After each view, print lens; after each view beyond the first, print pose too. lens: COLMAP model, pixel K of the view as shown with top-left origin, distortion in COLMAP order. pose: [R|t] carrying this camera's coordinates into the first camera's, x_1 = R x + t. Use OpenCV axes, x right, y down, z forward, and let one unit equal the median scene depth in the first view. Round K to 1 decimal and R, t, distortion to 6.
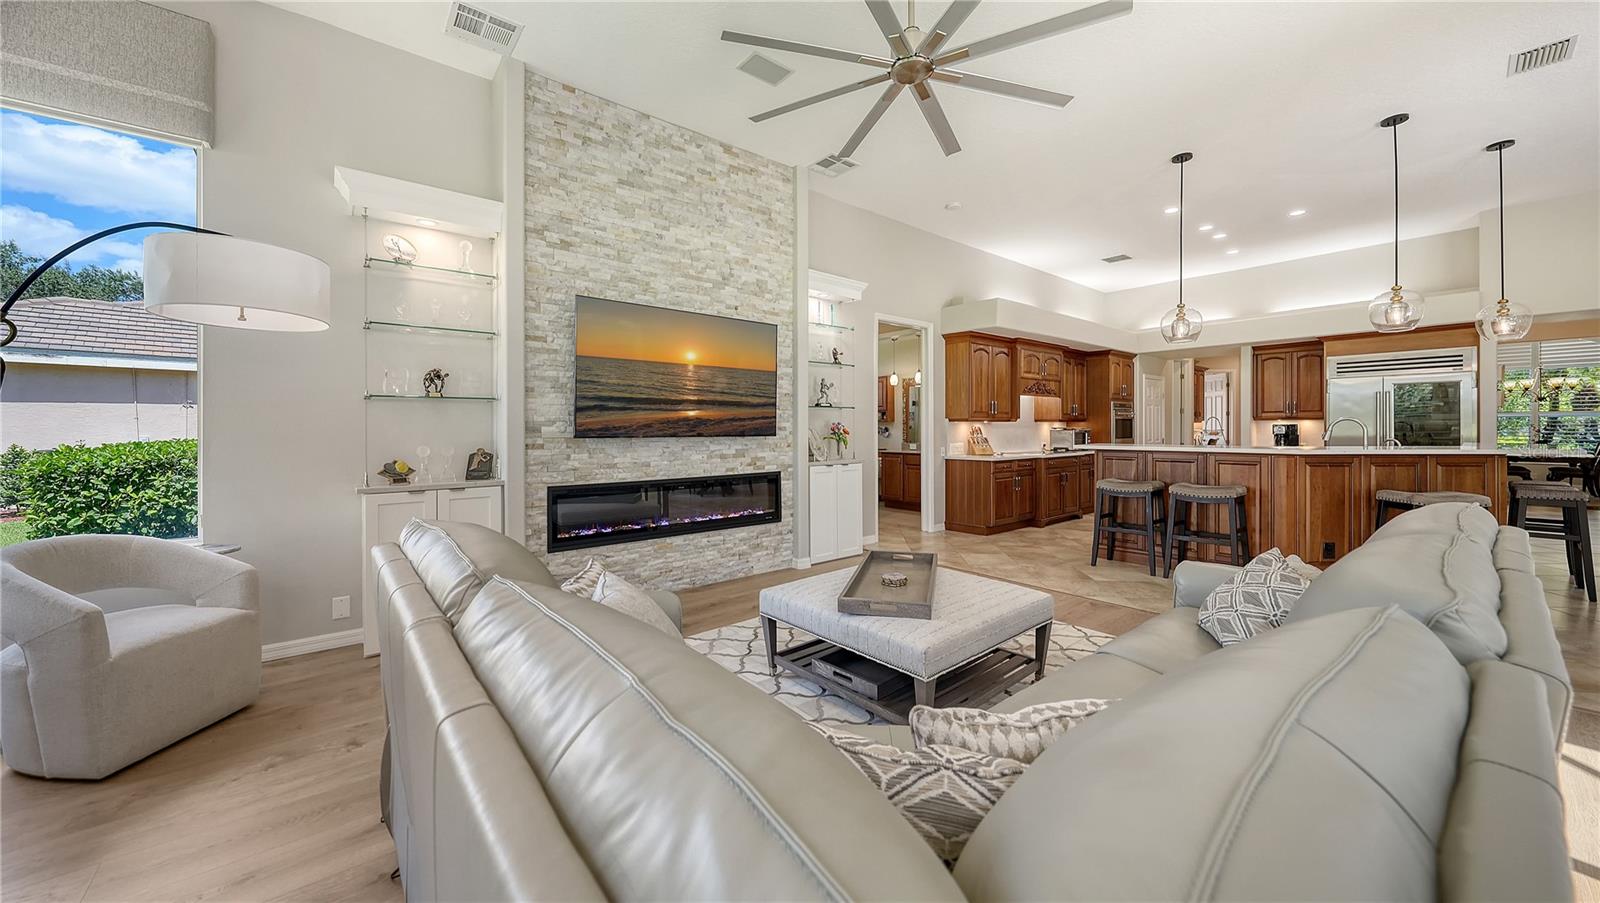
lens RADIAL K [[571.3, 0, 797.8], [0, 571.3, 427.4], [0, 0, 1]] dist [-0.000383, -0.000088]
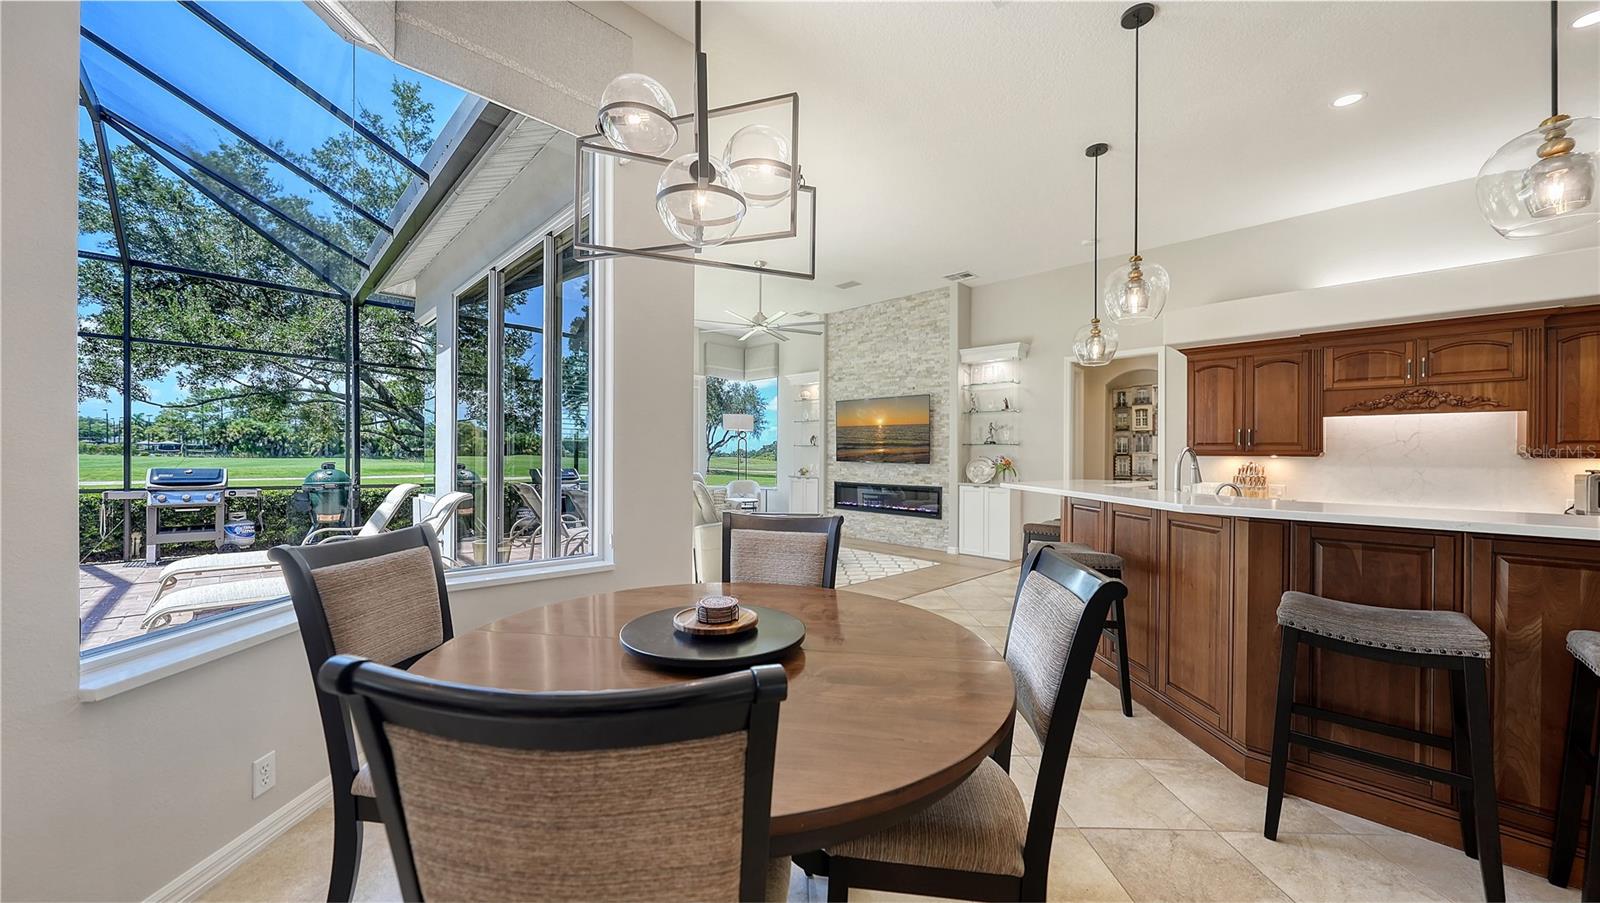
lens RADIAL K [[551.6, 0, 801.0], [0, 551.6, 462.9], [0, 0, 1]] dist [-0.000224, -0.000034]
pose [[0.108829, 0.015524, -0.993939, 1.385433], [-0.014904, 0.999791, 0.013983, -0.003259], [0.993949, 0.013292, 0.109037, 0.449028]]
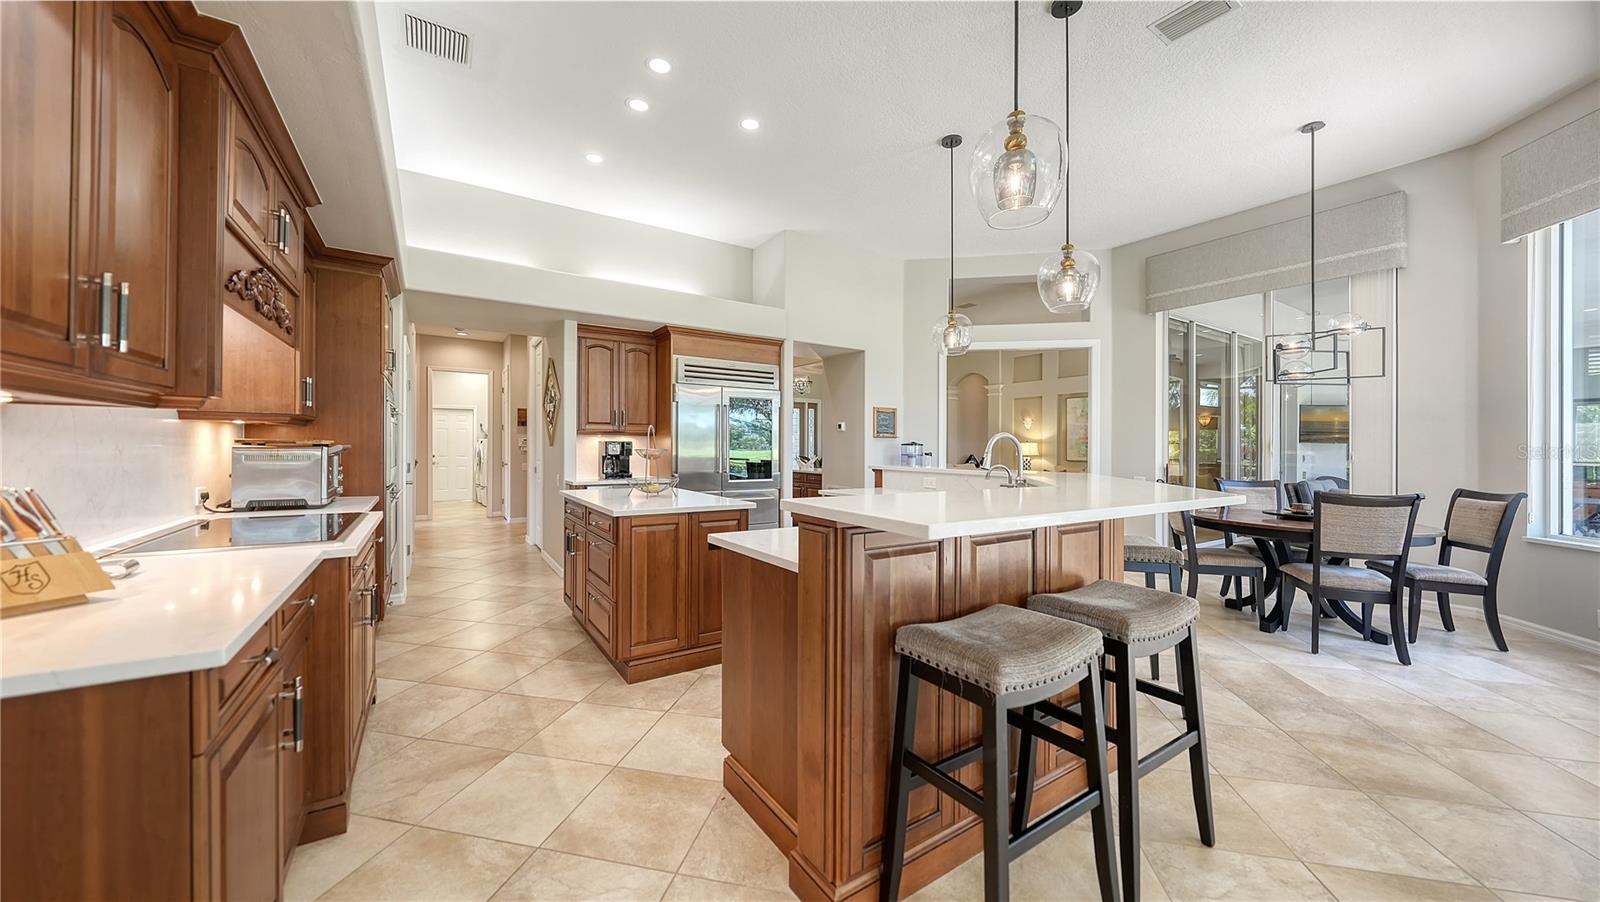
lens RADIAL K [[557.6, 0, 799.0], [0, 557.6, 444.3], [0, 0, 1]] dist [-0.000095, -0.000087]
pose [[0.105377, 0.011839, 0.994362, 0.288926], [-0.008677, 0.999902, -0.010986, 0.004485], [-0.994394, -0.007470, 0.105470, 1.059073]]
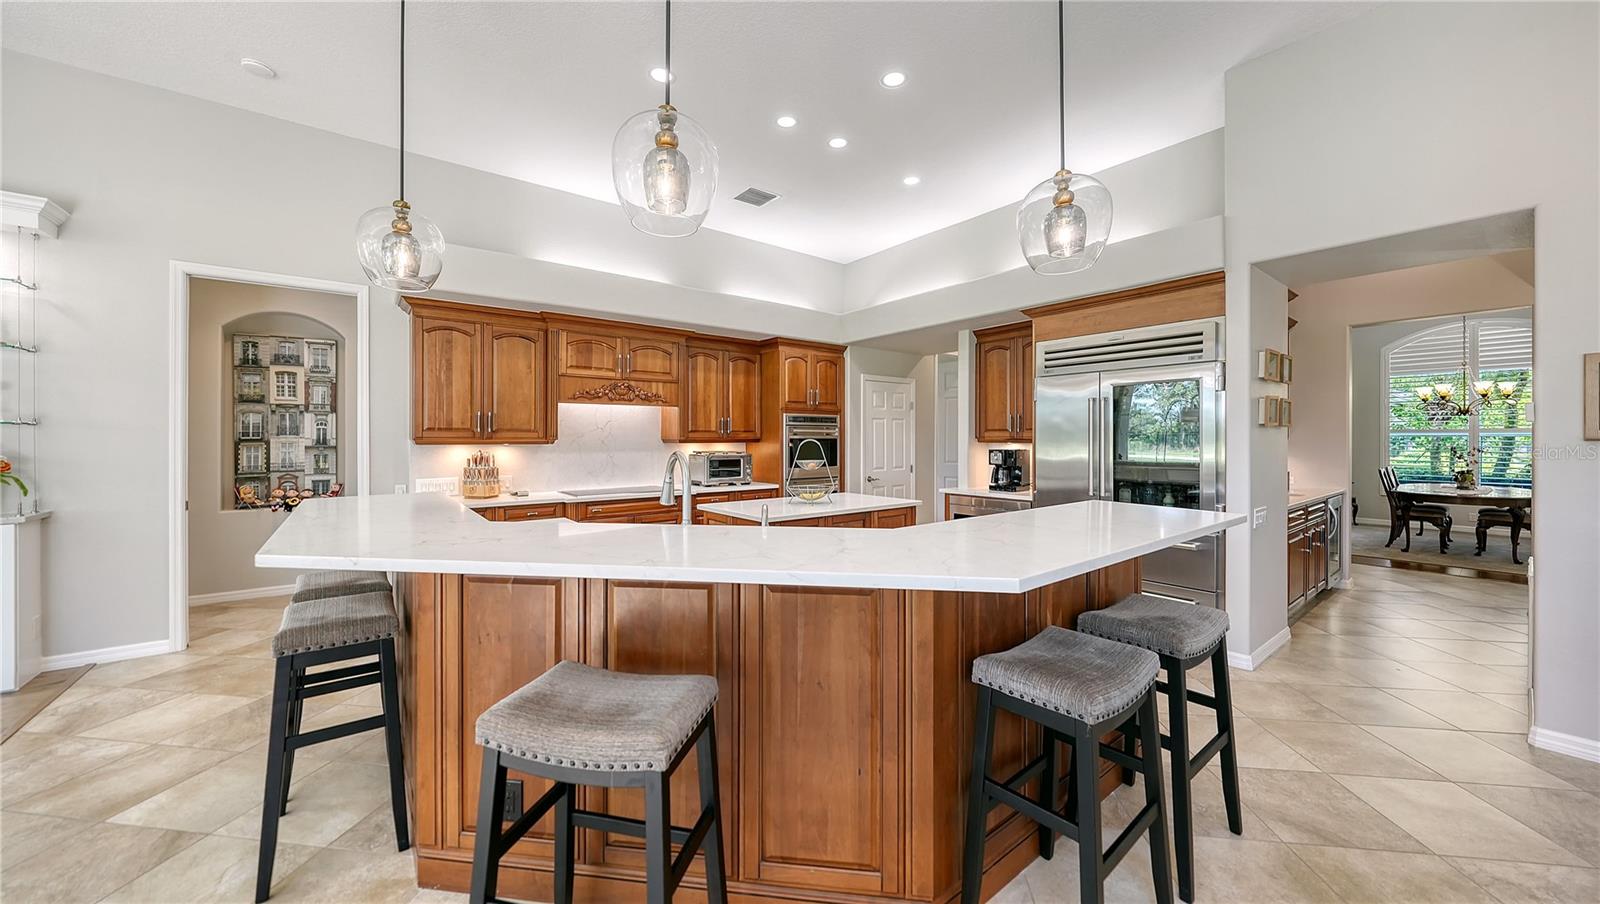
lens RADIAL K [[567.3, 0, 800.7], [0, 567.3, 440.0], [0, 0, 1]] dist [0.000507, -0.000060]
pose [[0.999368, 0.005268, -0.035142, 0.976502], [-0.005133, 0.999979, 0.003917, -0.026710], [0.035162, -0.003735, 0.999375, 0.529579]]
